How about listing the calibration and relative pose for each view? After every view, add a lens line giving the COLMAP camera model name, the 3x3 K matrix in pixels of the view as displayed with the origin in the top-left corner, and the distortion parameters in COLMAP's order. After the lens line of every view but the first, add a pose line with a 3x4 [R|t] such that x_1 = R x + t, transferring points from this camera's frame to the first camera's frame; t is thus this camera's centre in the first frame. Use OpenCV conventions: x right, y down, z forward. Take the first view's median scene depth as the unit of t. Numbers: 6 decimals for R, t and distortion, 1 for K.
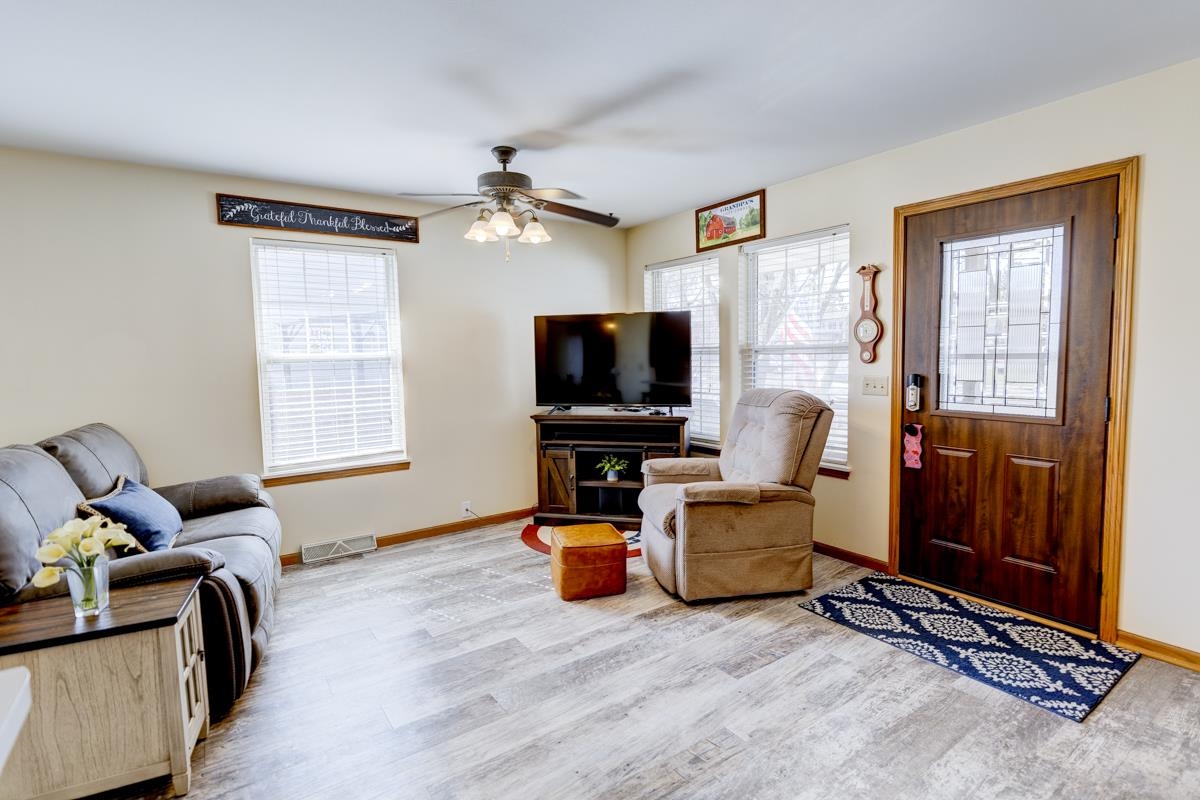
lens RADIAL K [[581.1, 0, 609.2], [0, 581.1, 396.9], [0, 0, 1]] dist [-0.002186, 0.000764]
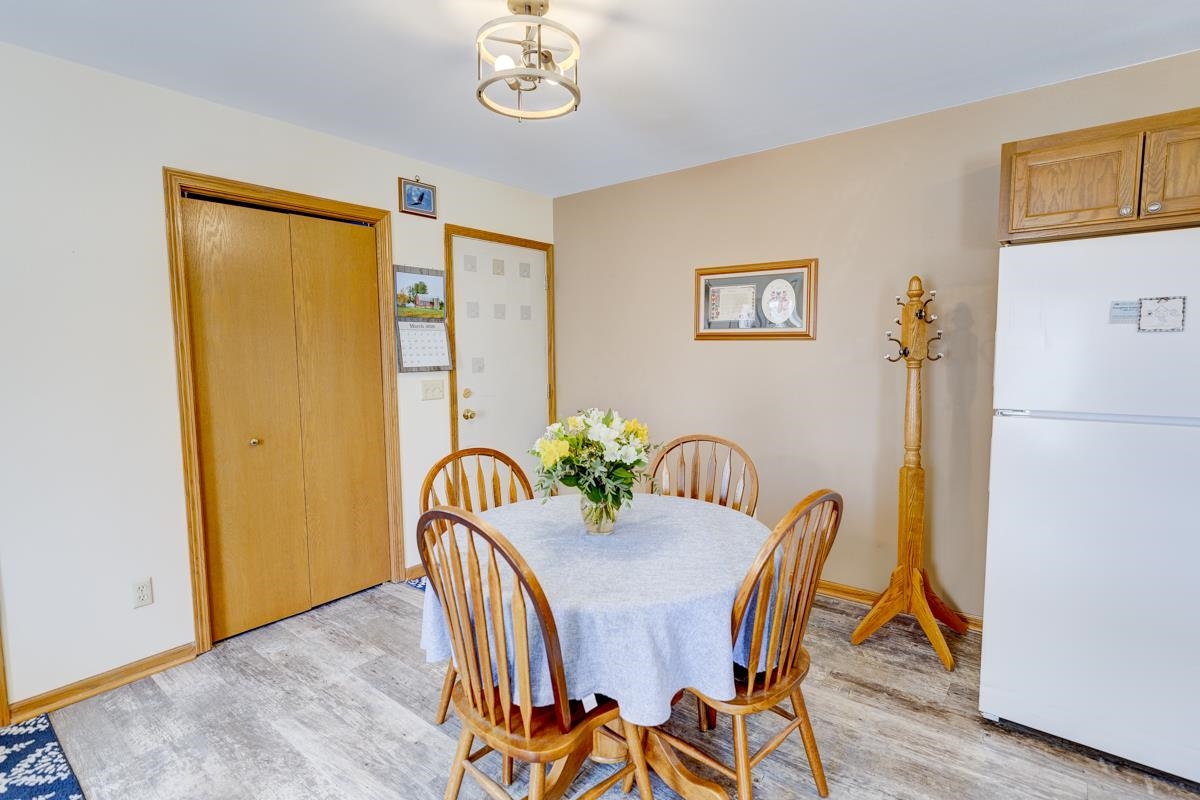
lens RADIAL K [[580.4, 0, 607.1], [0, 580.4, 395.2], [0, 0, 1]] dist [-0.001322, 0.000461]
pose [[-0.277456, -0.055561, 0.959130, -0.104813], [0.091194, 0.992296, 0.083863, -0.023175], [-0.956400, 0.110735, -0.270252, 0.306964]]
